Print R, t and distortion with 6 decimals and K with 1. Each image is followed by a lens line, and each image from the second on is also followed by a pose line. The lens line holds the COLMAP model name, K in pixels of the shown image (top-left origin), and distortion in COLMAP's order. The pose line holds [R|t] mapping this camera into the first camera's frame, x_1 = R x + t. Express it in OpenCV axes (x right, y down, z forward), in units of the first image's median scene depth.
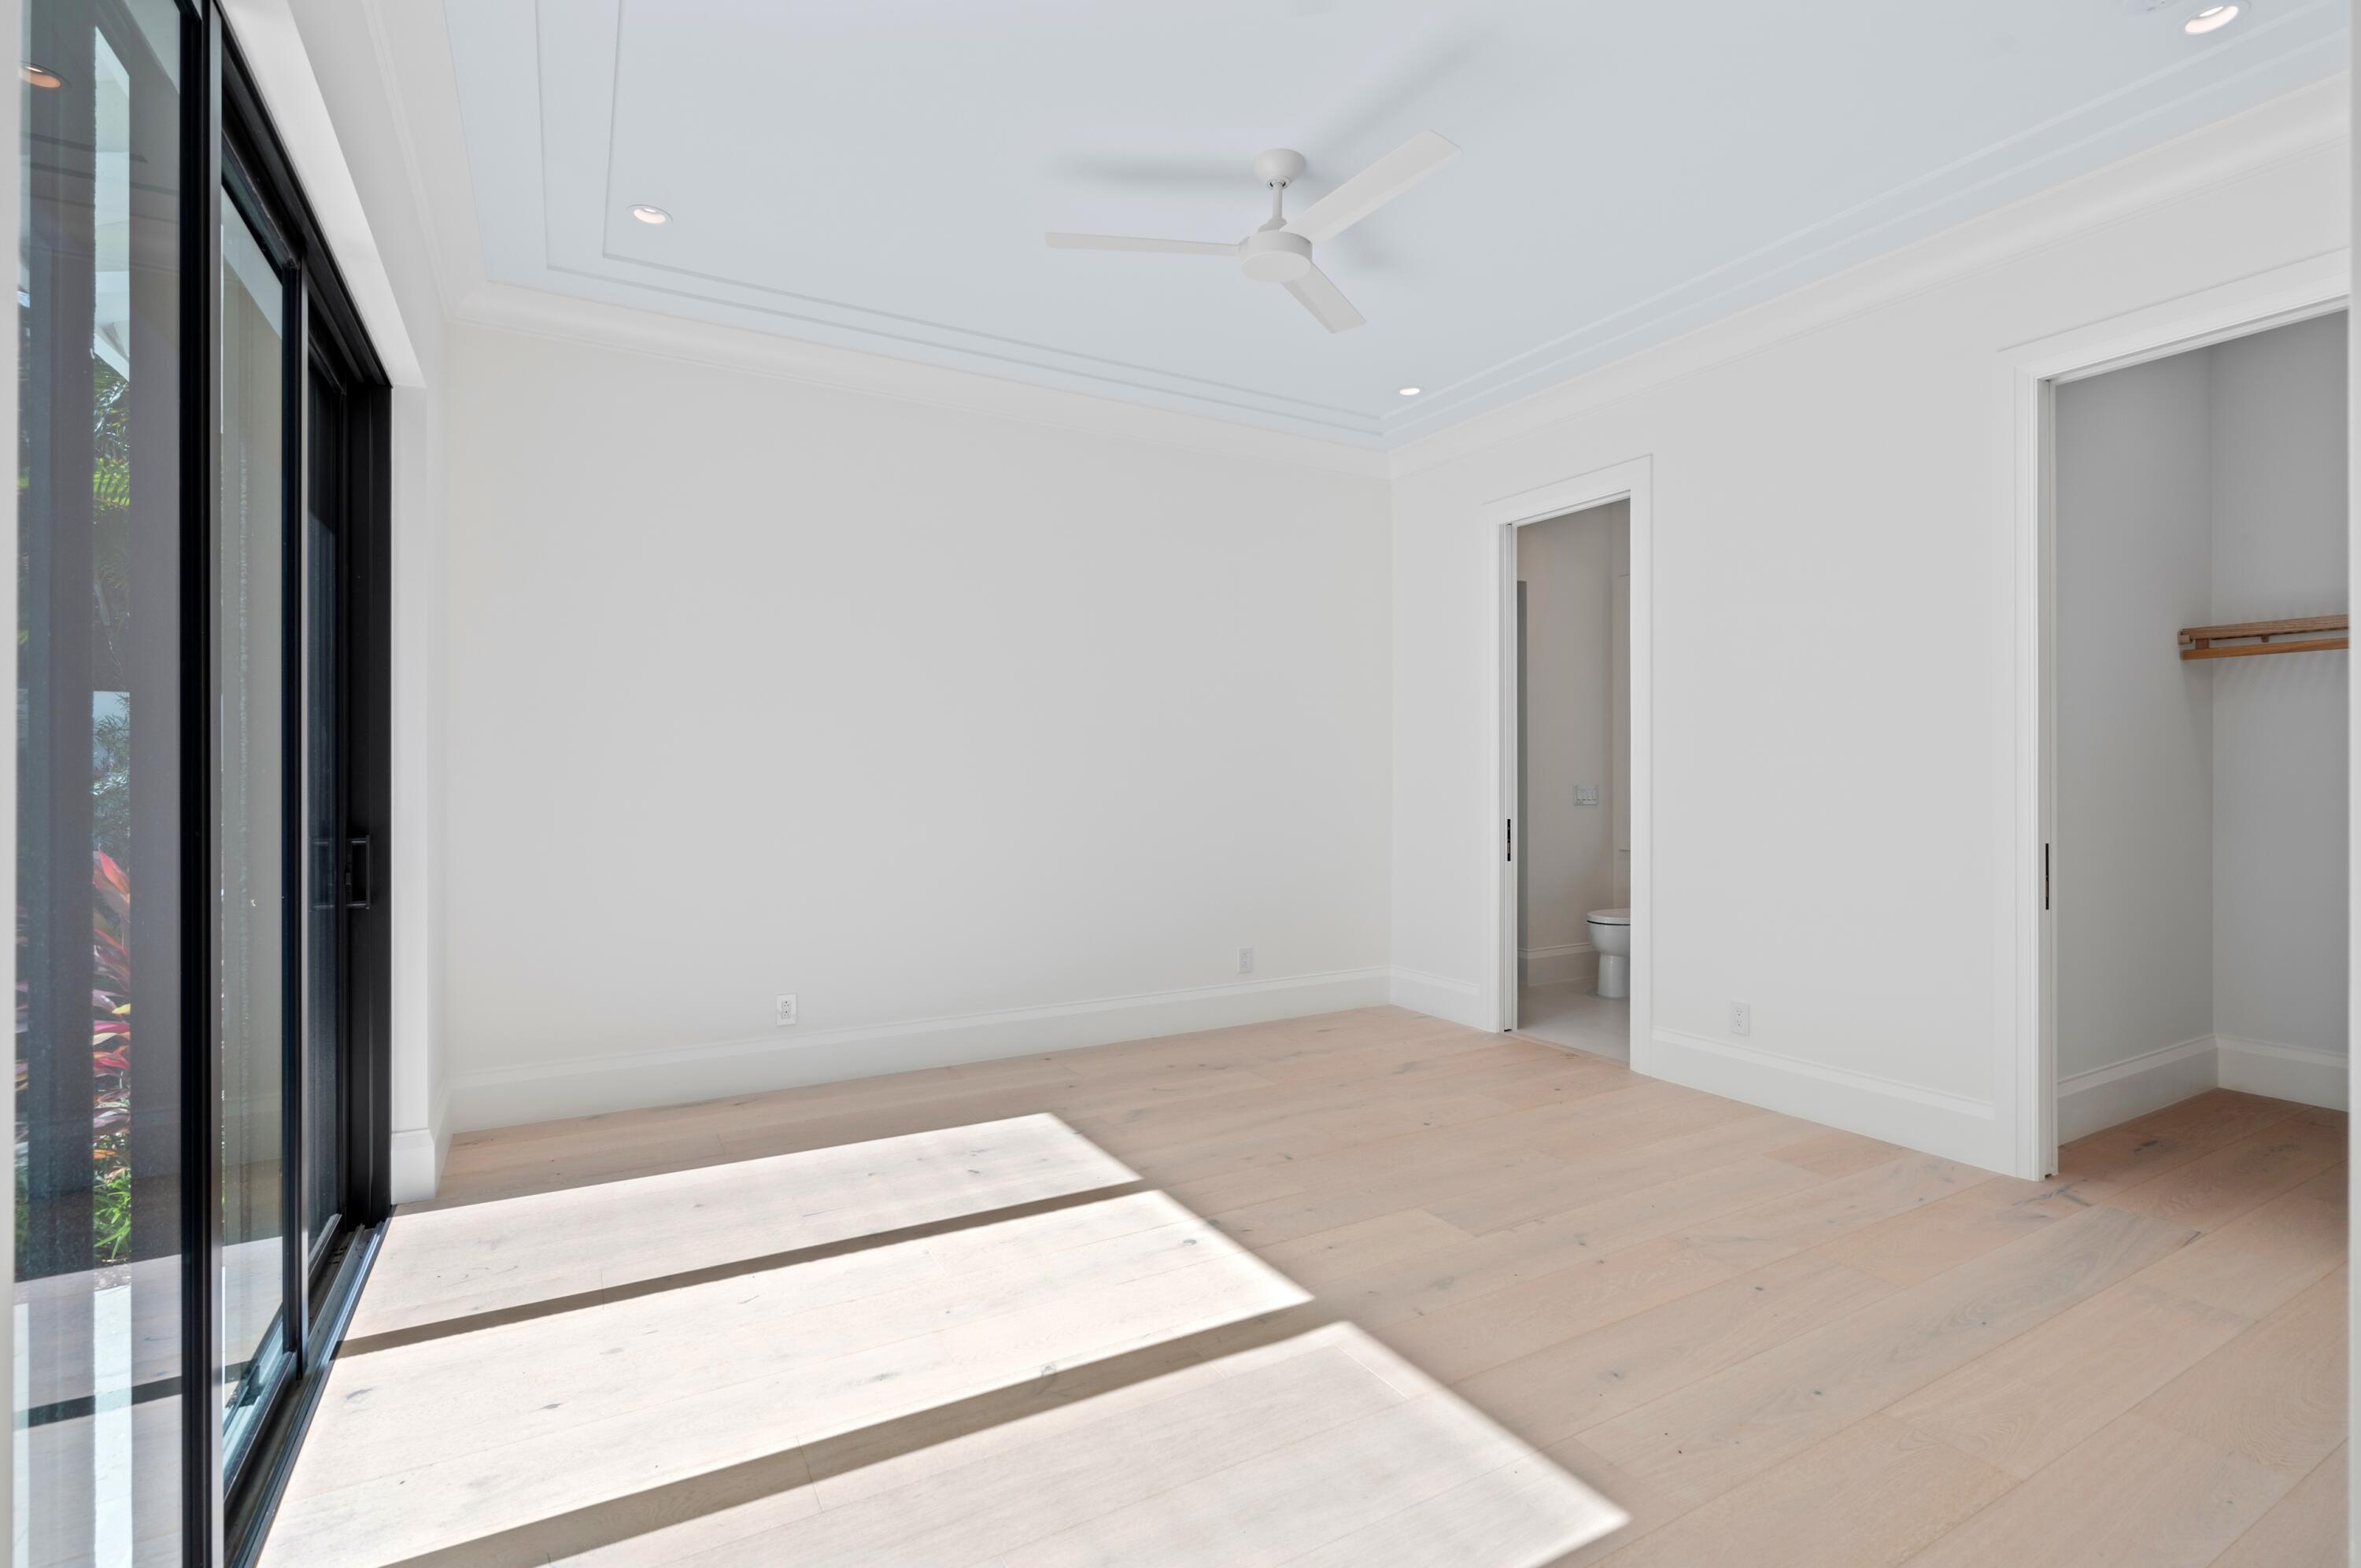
lens RADIAL K [[1065.0, 0, 1180.5], [0, 1065.0, 784.0], [0, 0, 1]] dist [0.000945, 0.000157]
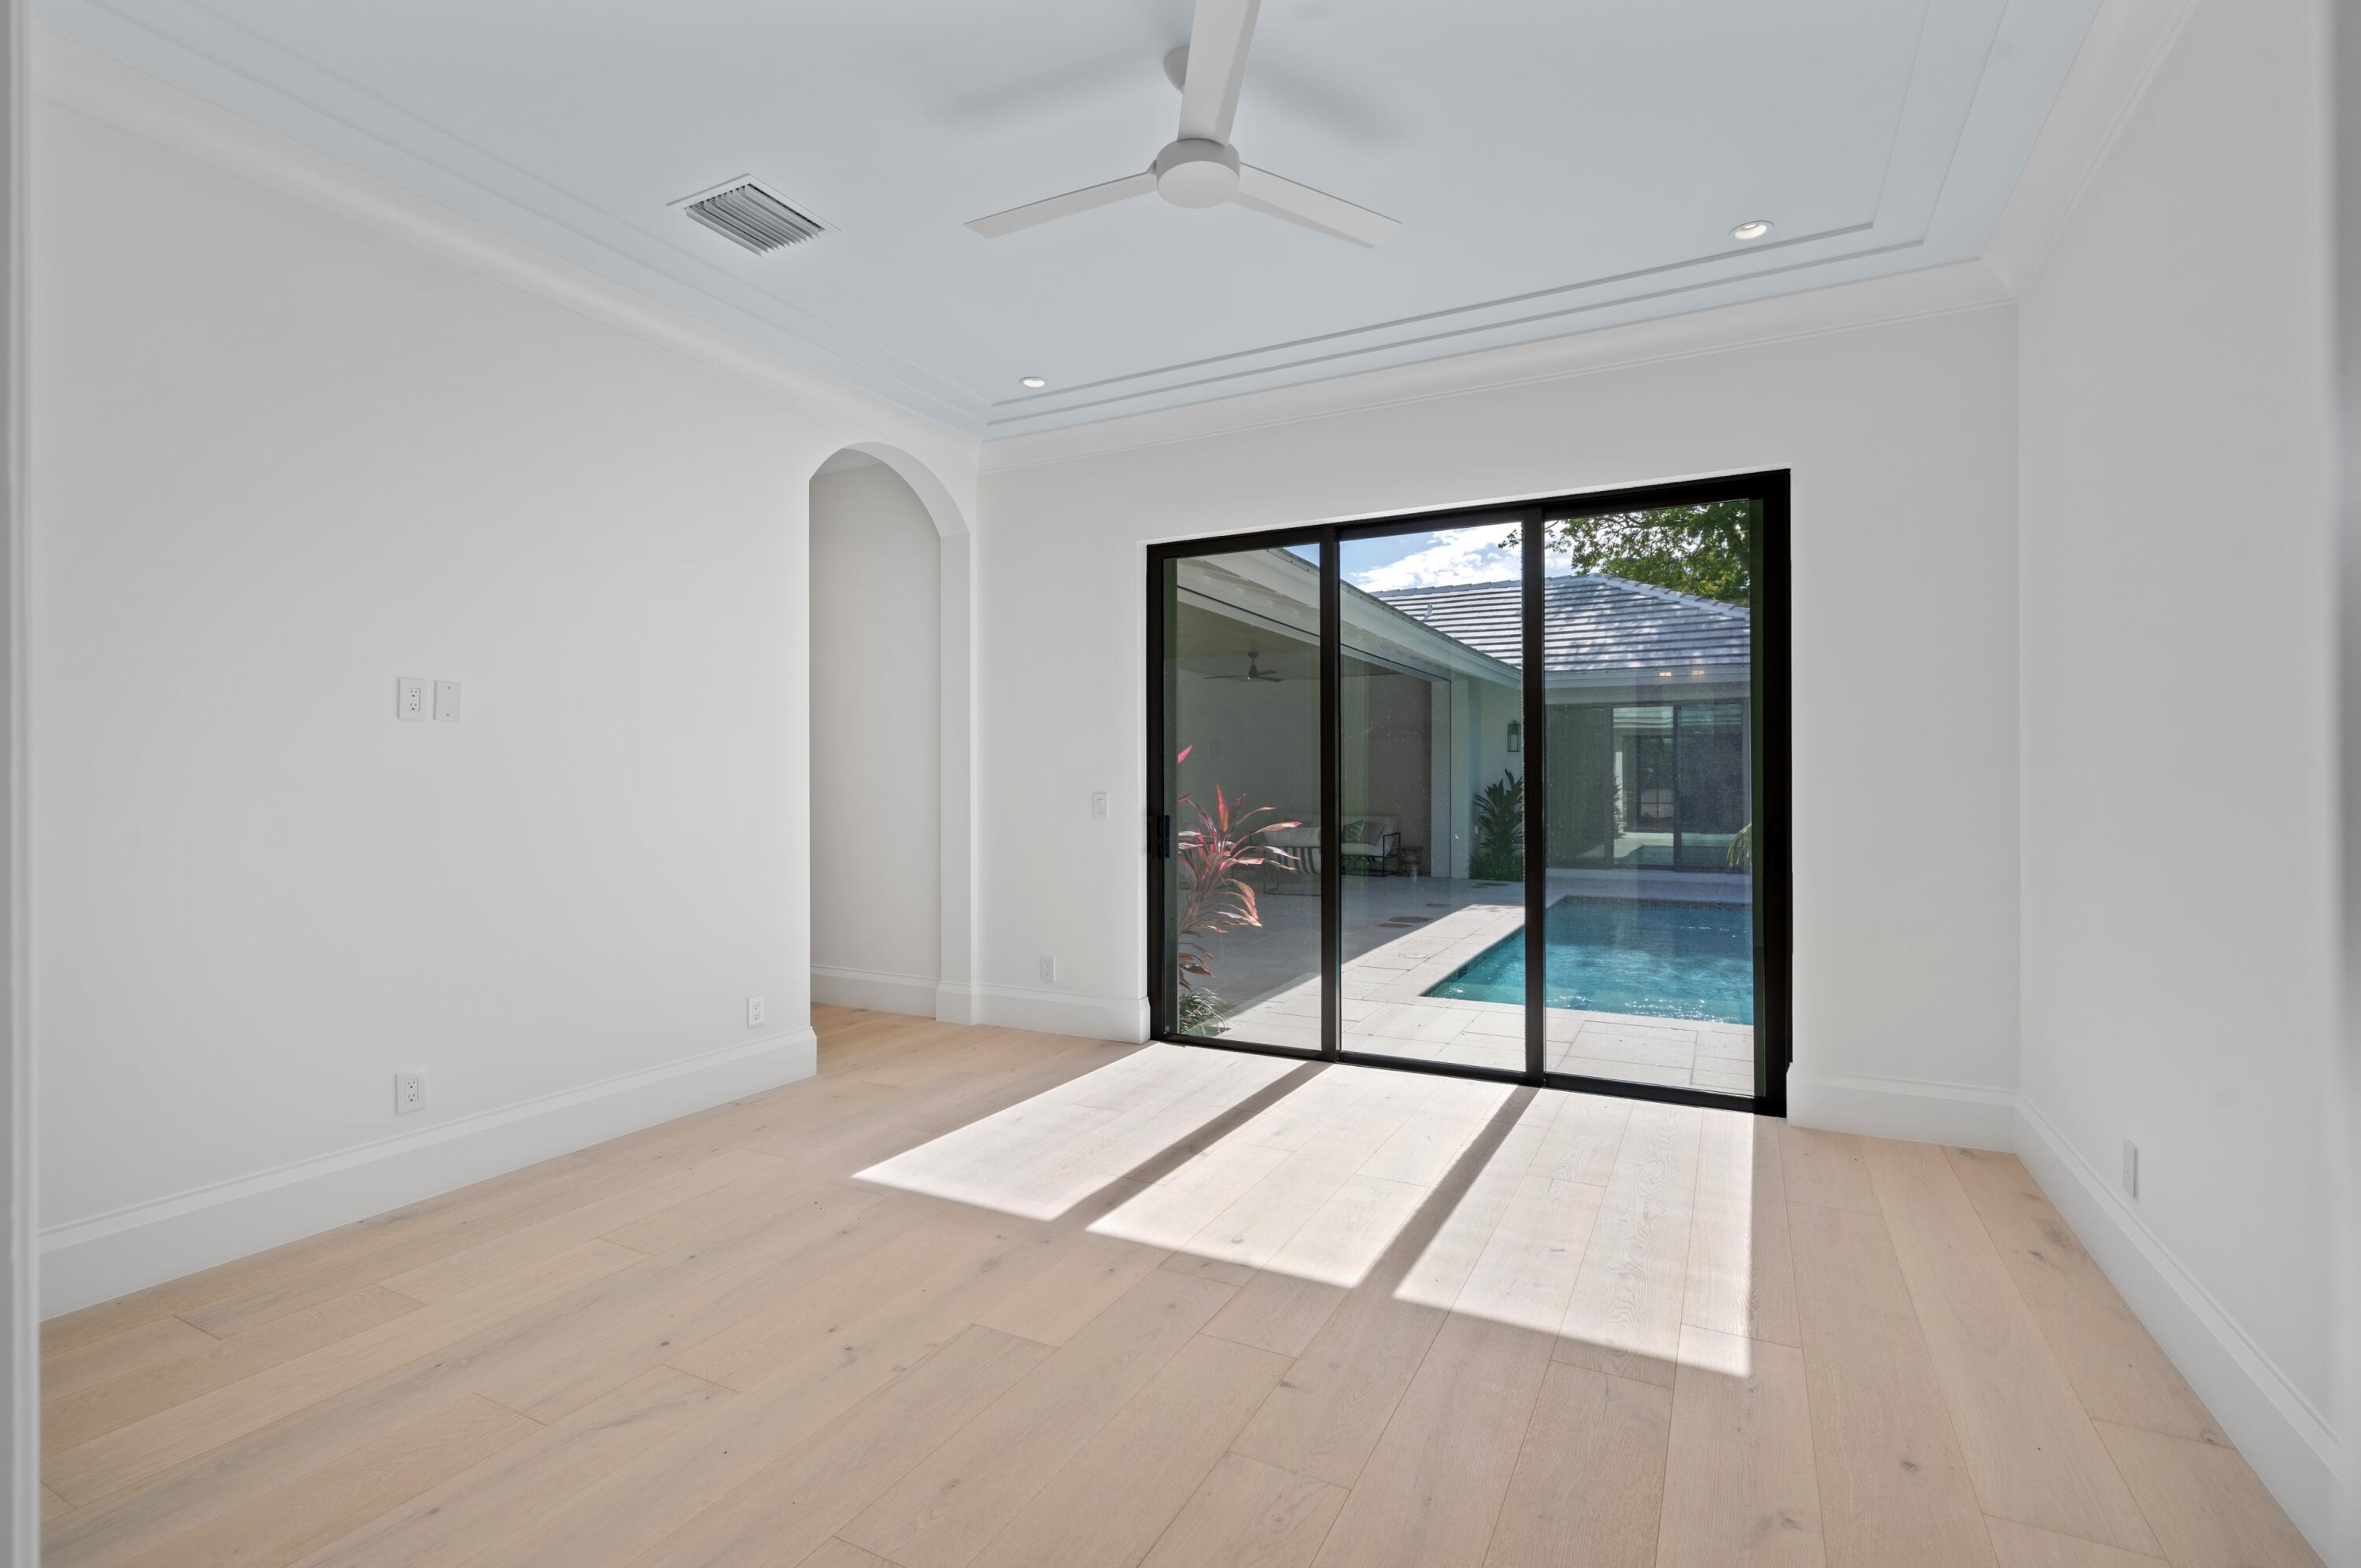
lens RADIAL K [[1065.0, 0, 1180.5], [0, 1065.0, 784.0], [0, 0, 1]] dist [0.000945, 0.000157]
pose [[-0.835242, -0.000713, -0.549882, 0.610047], [-0.003456, 0.999986, 0.003954, -0.009175], [0.549872, 0.005203, -0.835233, 1.808370]]
